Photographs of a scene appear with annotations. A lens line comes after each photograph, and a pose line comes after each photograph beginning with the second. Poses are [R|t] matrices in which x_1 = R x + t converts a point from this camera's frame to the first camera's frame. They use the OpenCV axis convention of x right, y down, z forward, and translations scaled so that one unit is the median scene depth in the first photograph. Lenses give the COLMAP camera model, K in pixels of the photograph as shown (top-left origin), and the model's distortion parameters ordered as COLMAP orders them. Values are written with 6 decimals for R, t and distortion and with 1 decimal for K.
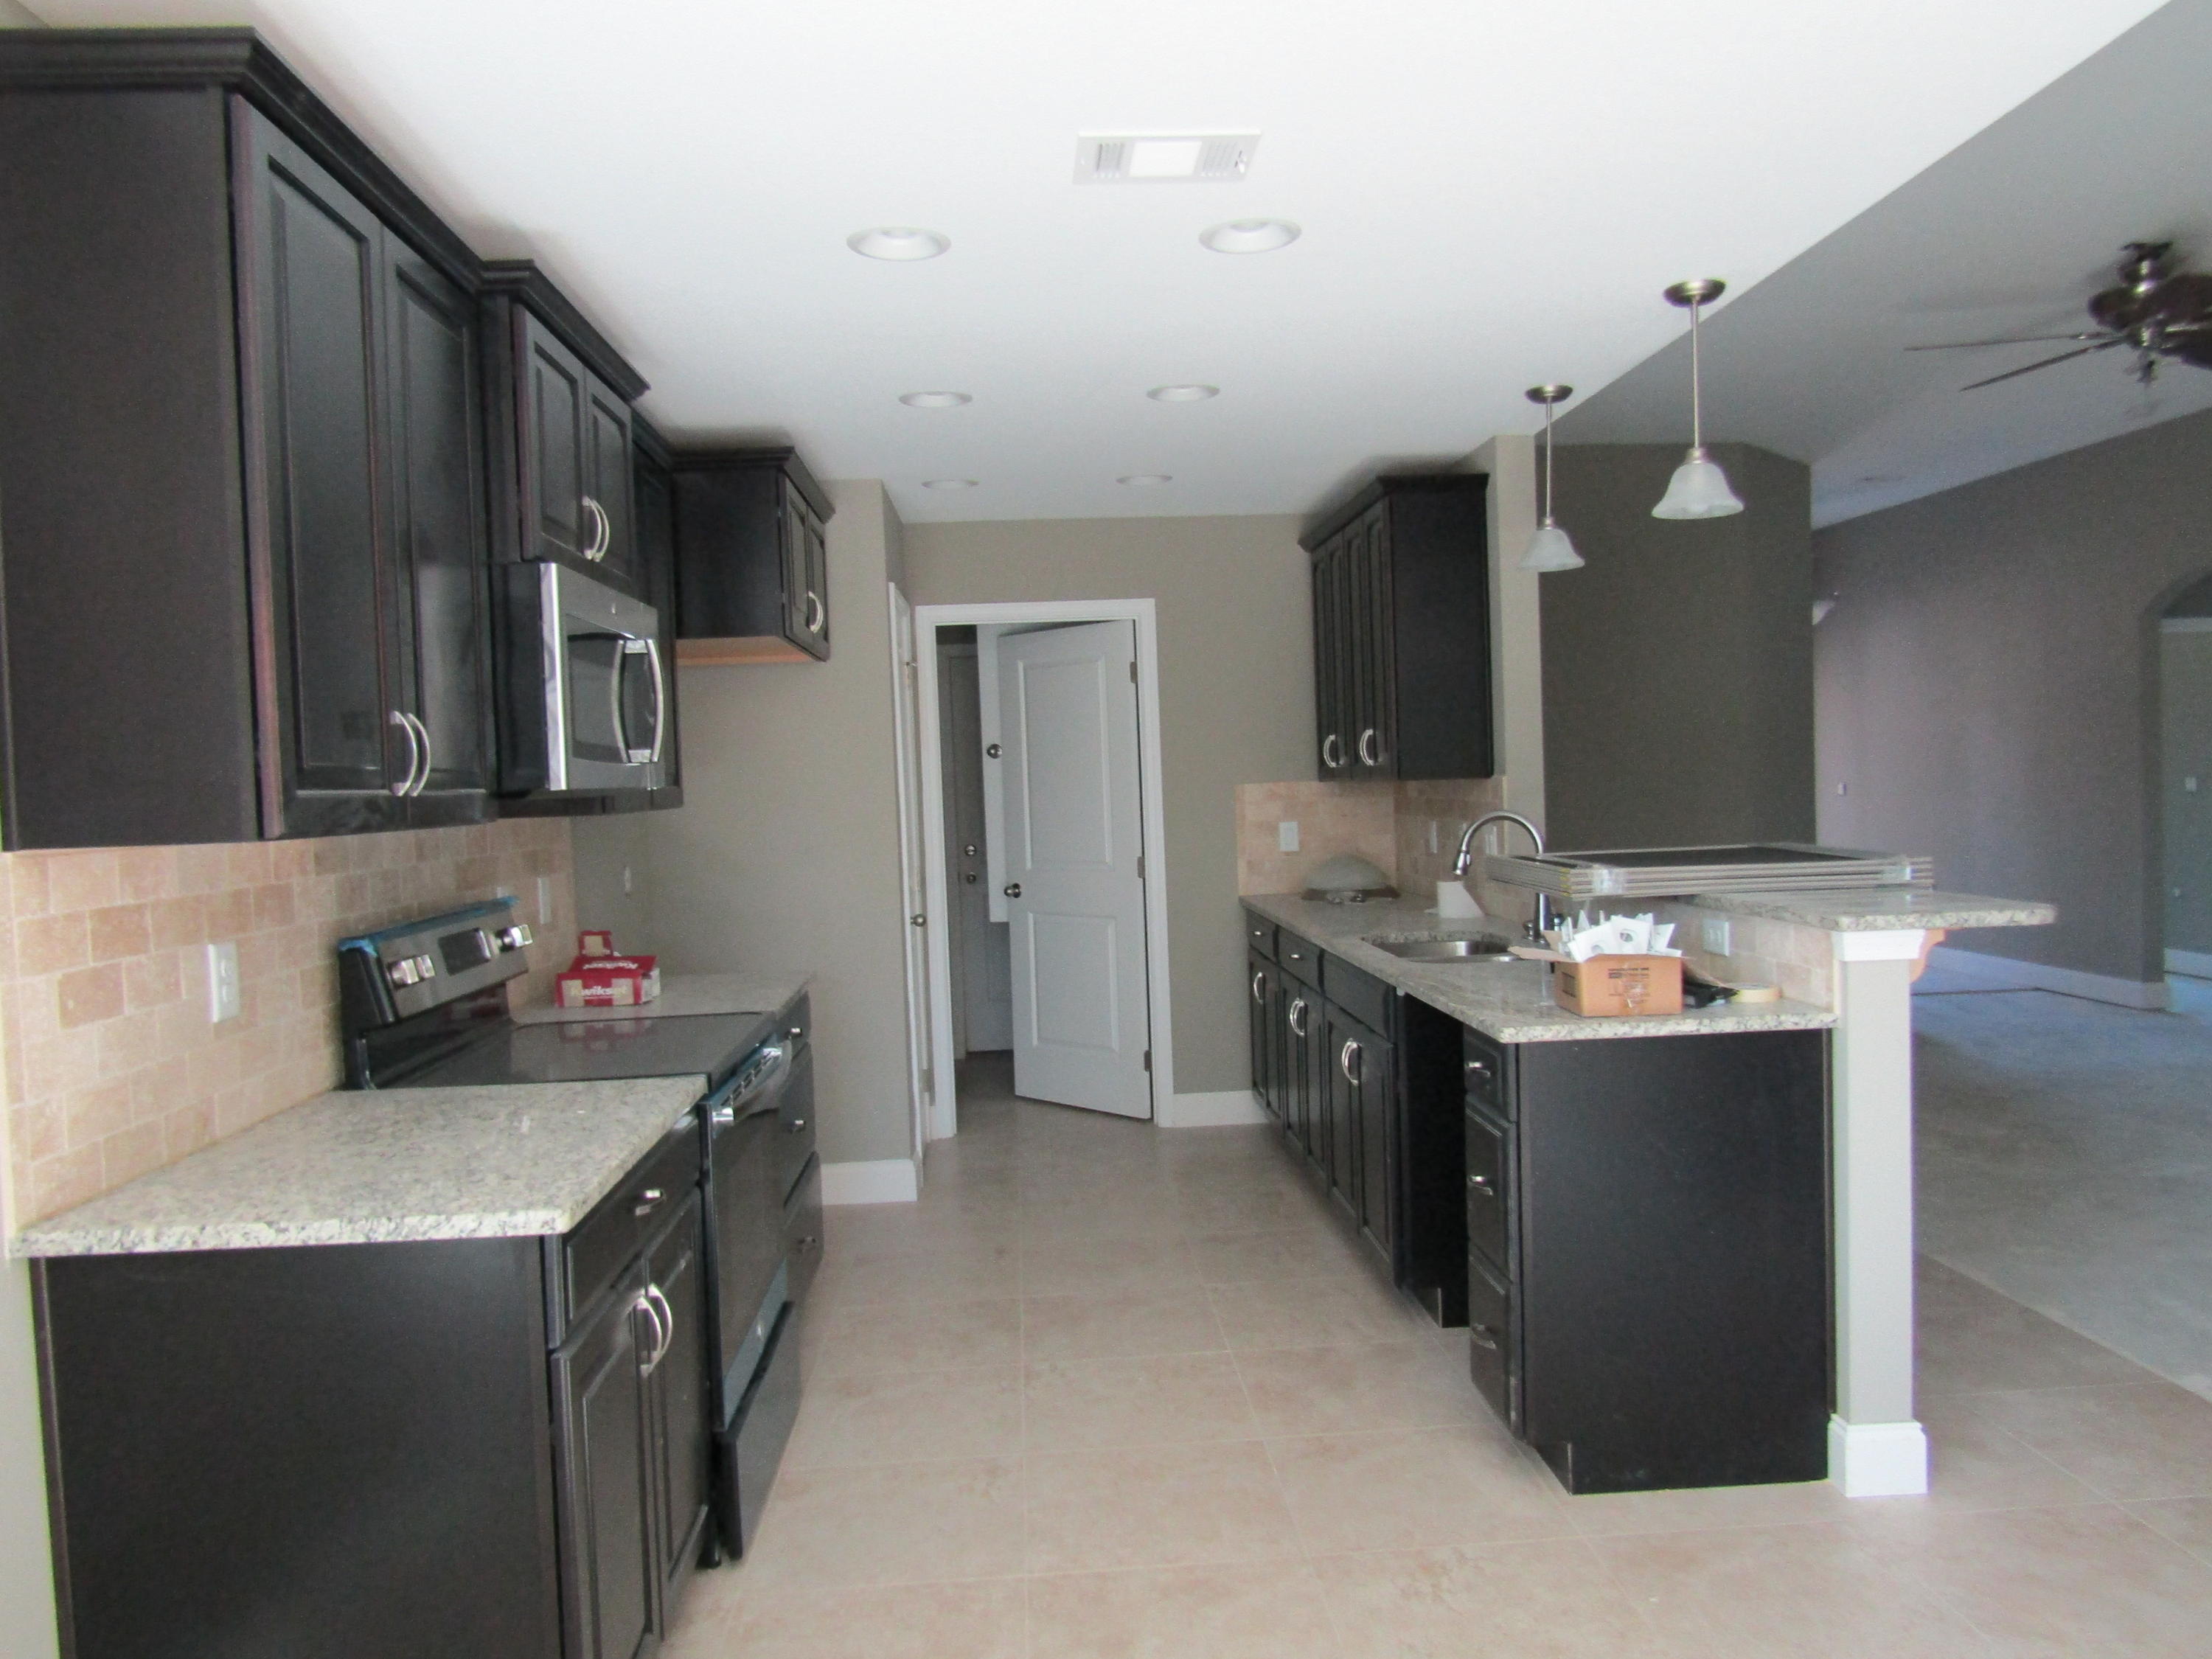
lens RADIAL K [[1569.4, 0, 1106.0], [0, 1569.4, 829.5], [0, 0, 1]] dist [-0.004856, -0.005354]
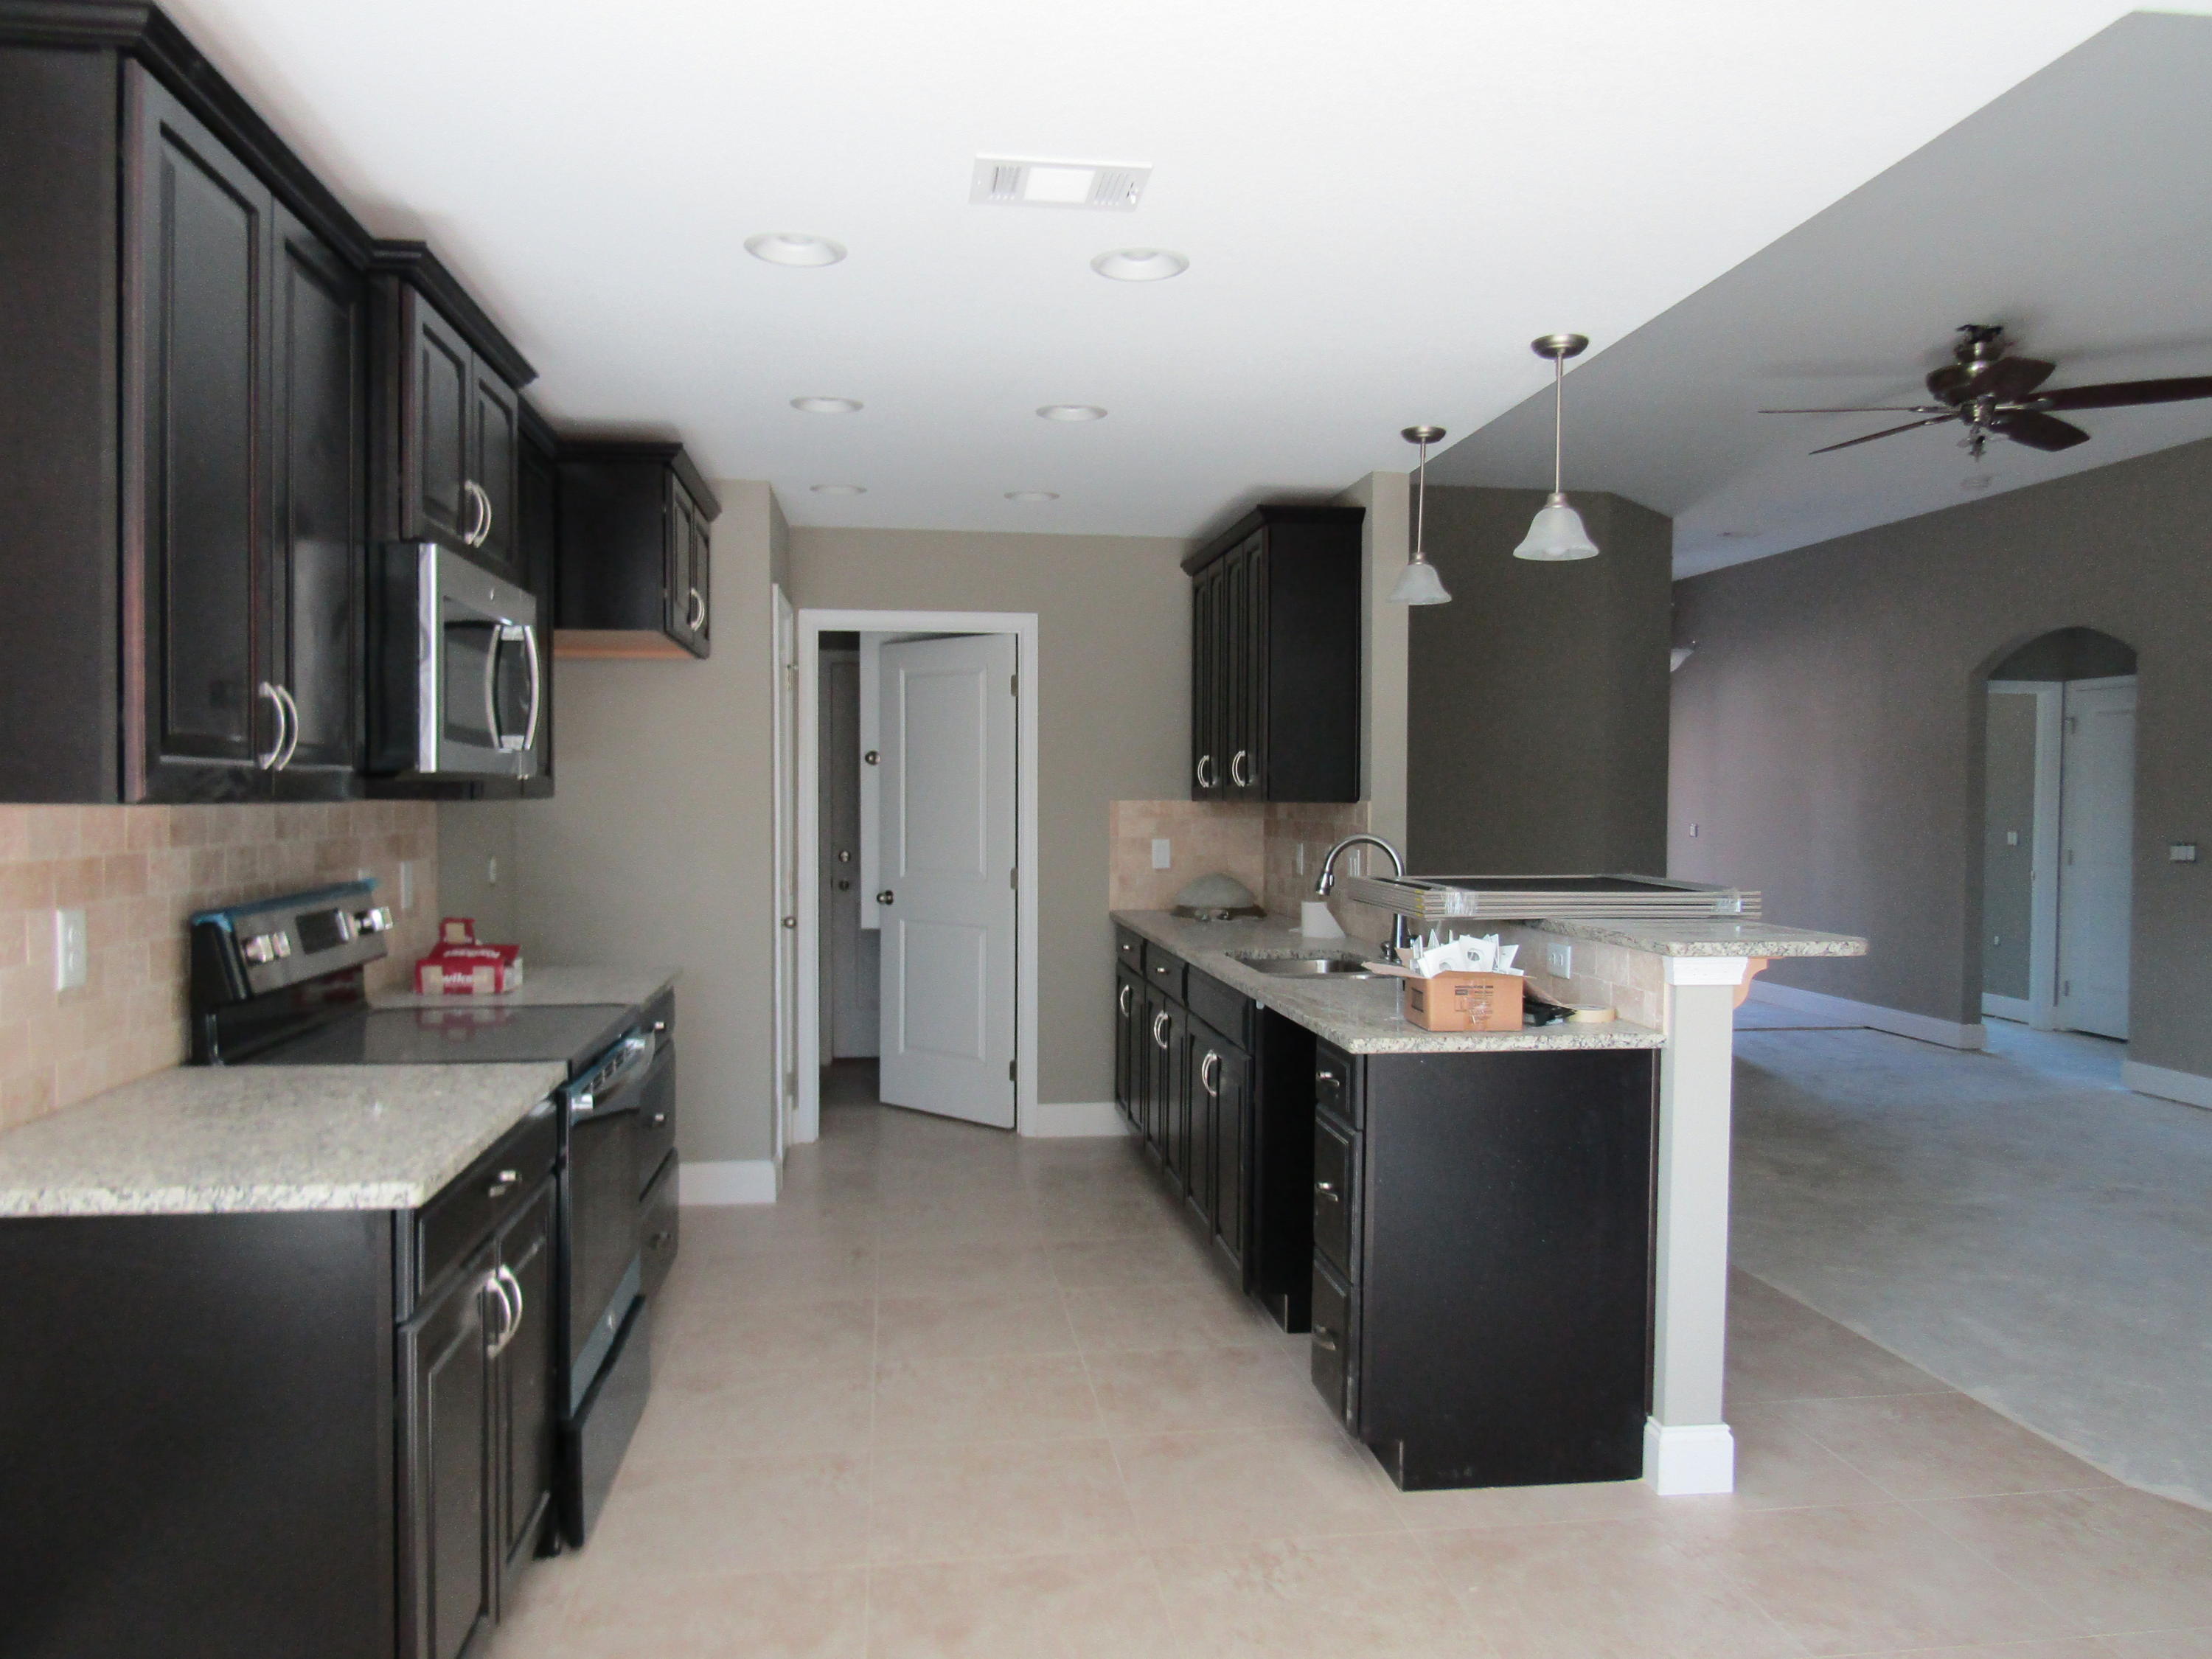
lens RADIAL K [[1568.3, 0, 1102.8], [0, 1568.3, 825.1], [0, 0, 1]] dist [-0.005137, -0.001661]
pose [[0.996393, 0.039400, 0.075162, 0.004120], [-0.038314, 0.999140, -0.015837, 0.006898], [-0.075721, 0.012900, 0.997046, -0.021015]]
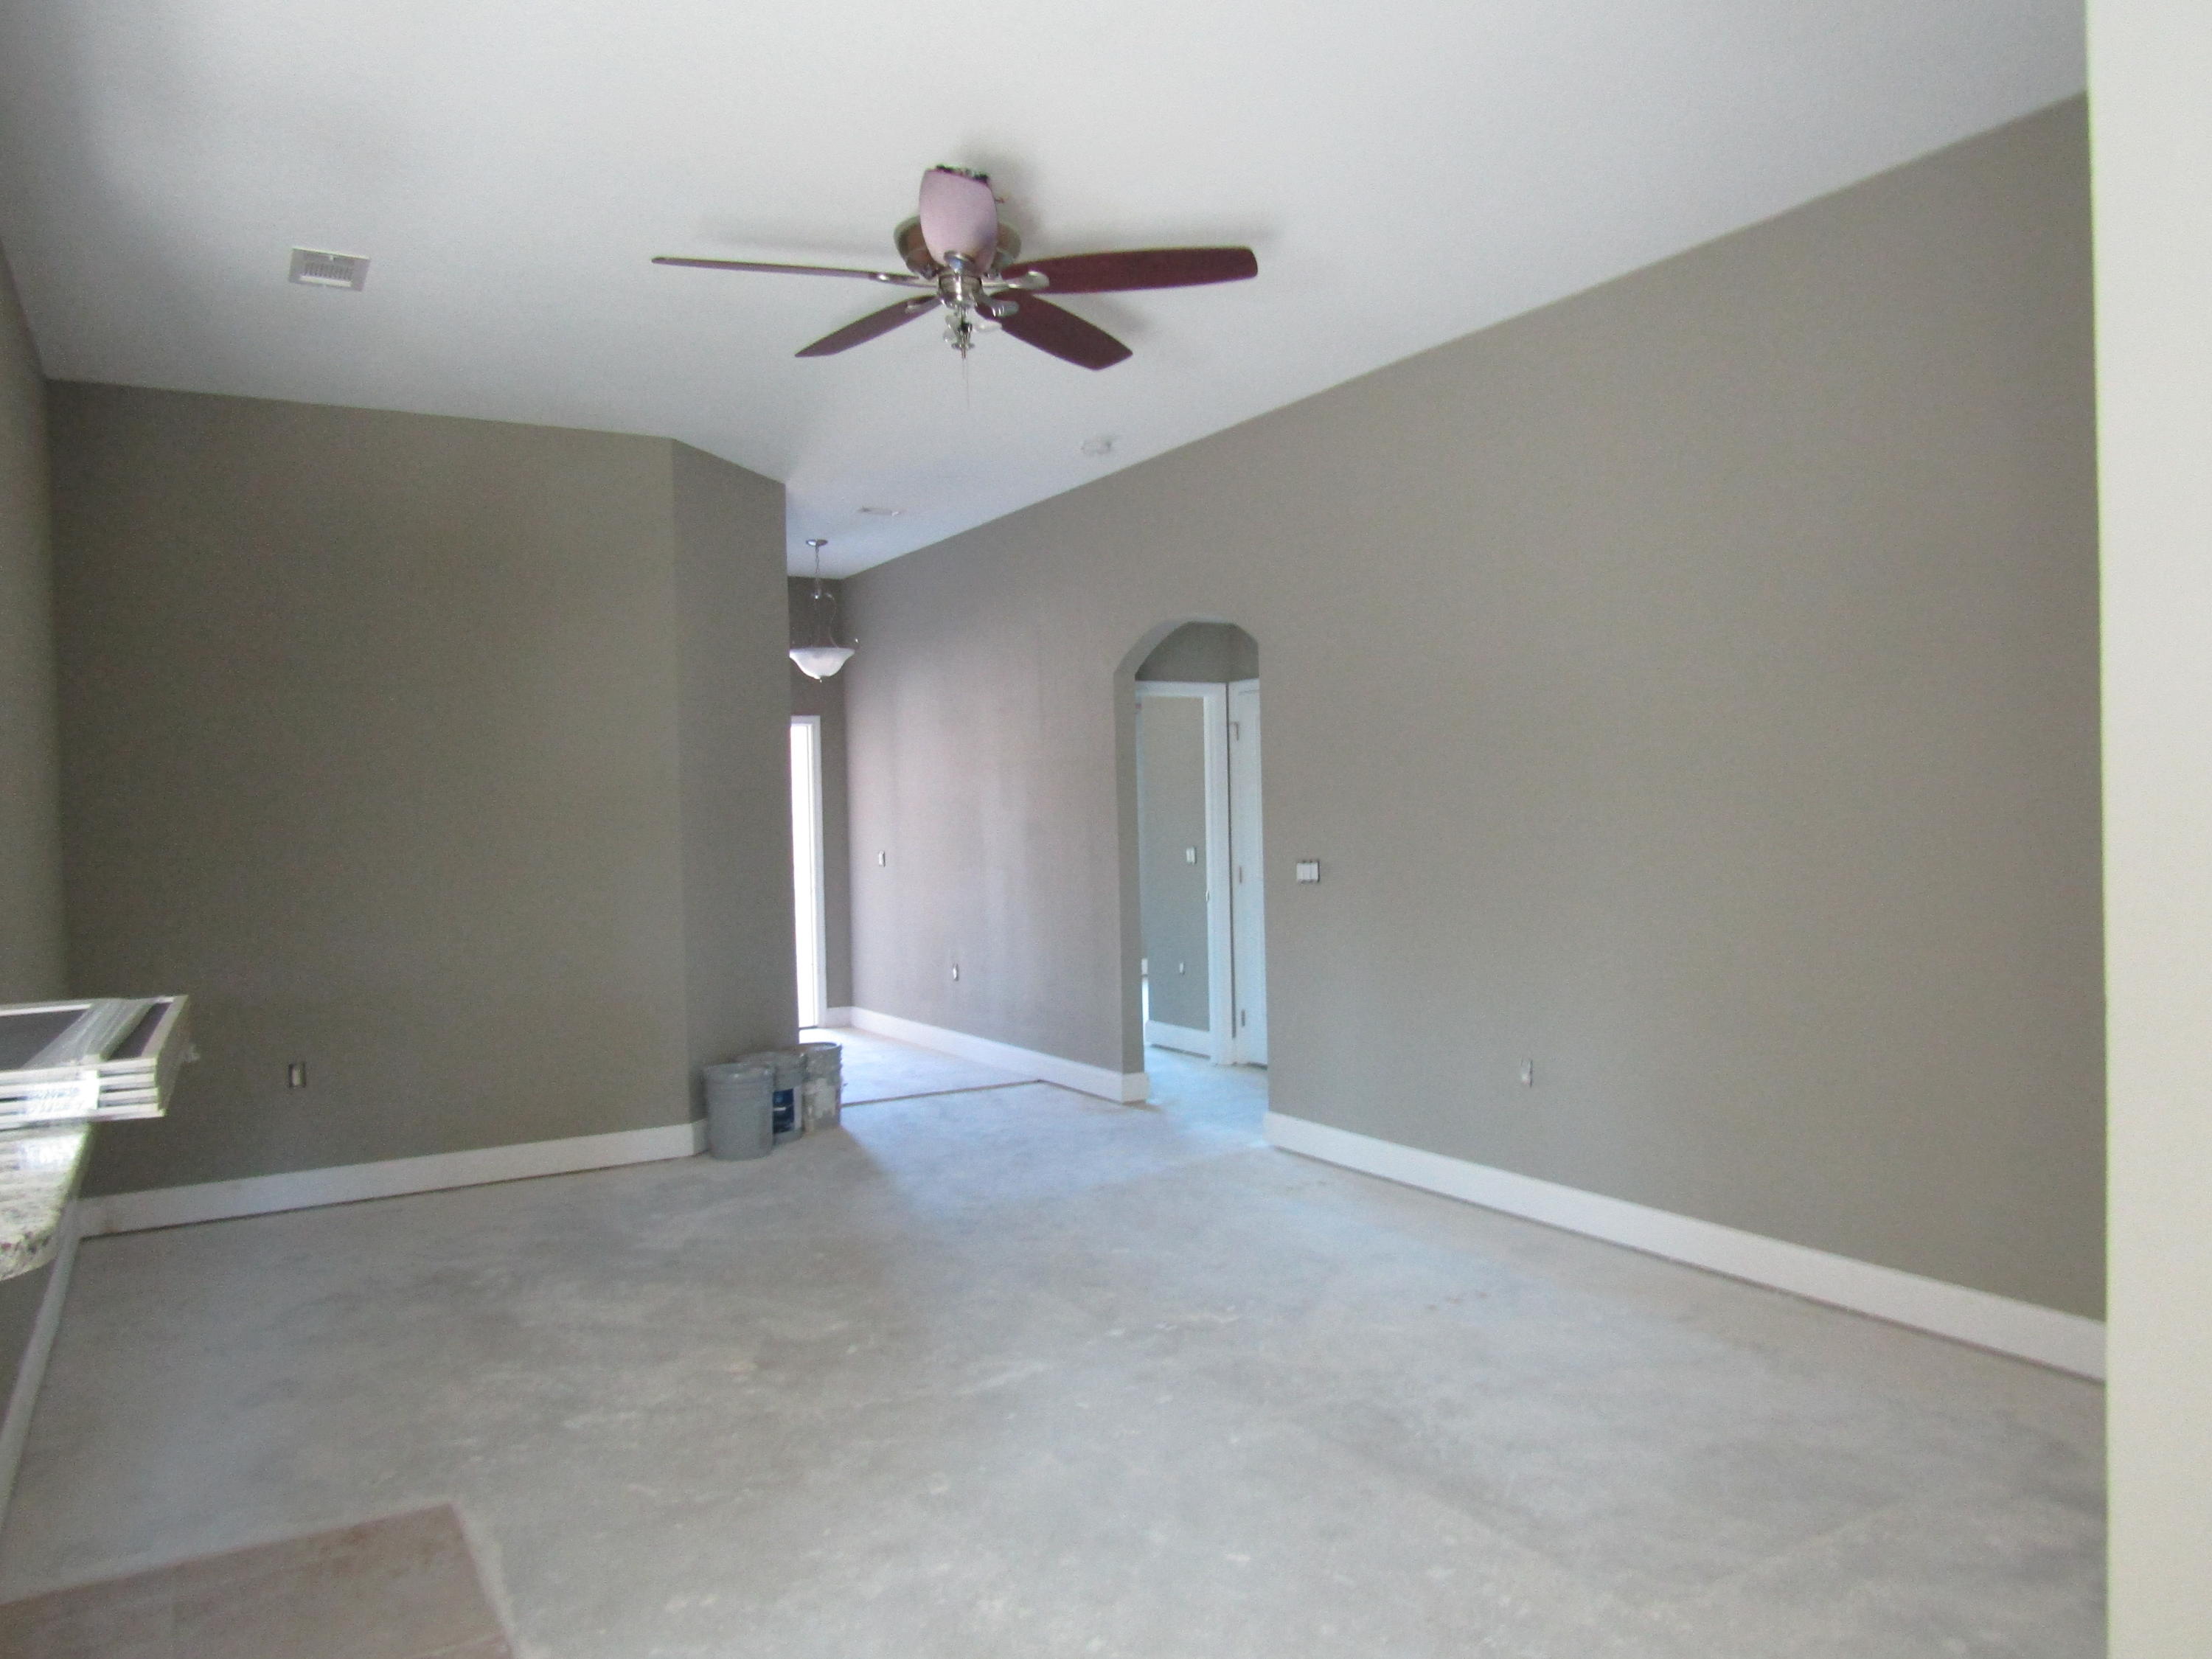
lens RADIAL K [[1568.3, 0, 1102.8], [0, 1568.3, 825.1], [0, 0, 1]] dist [-0.005137, -0.001661]
pose [[0.893856, 0.008751, 0.448269, 0.569070], [0.008890, 0.999267, -0.037234, -0.032990], [-0.448266, 0.037267, 0.893123, 0.426112]]
